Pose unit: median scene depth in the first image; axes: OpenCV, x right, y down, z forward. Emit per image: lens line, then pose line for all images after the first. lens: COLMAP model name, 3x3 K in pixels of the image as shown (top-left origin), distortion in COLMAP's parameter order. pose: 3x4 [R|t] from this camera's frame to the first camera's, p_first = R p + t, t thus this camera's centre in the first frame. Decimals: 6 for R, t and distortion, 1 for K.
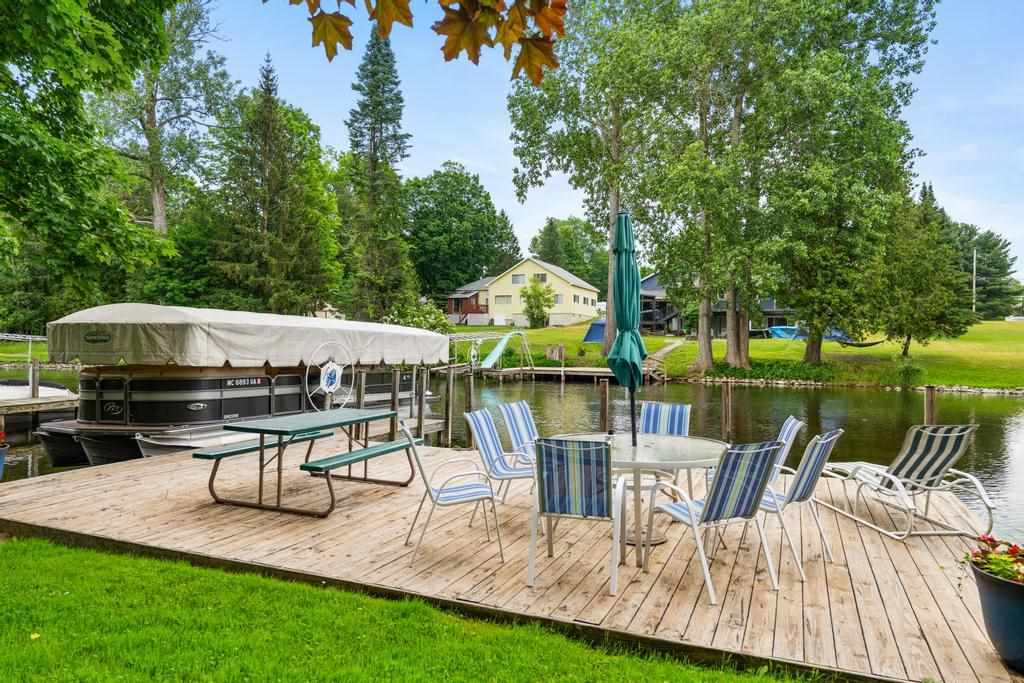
lens RADIAL K [[687.2, 0, 511.4], [0, 687.2, 342.4], [0, 0, 1]] dist [0.015134, -0.000504]
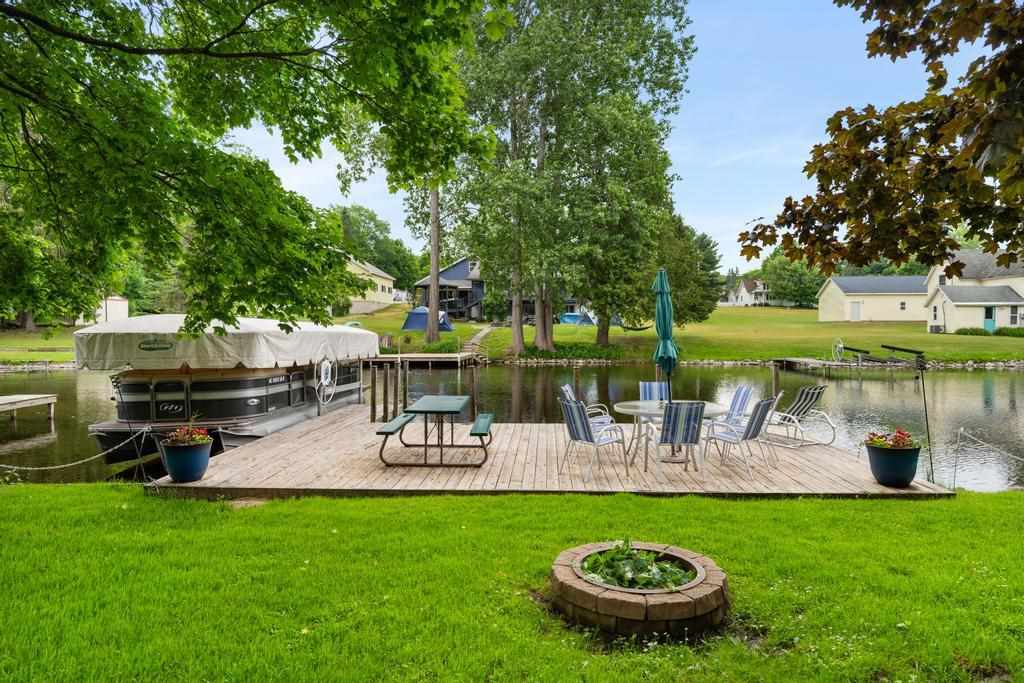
lens RADIAL K [[687.2, 0, 510.0], [0, 687.2, 342.8], [0, 0, 1]] dist [0.015134, -0.000504]
pose [[0.937371, -0.023885, 0.347512, -0.149646], [0.014566, 0.999461, 0.029405, -0.012386], [-0.348027, -0.022502, 0.937214, -0.088150]]
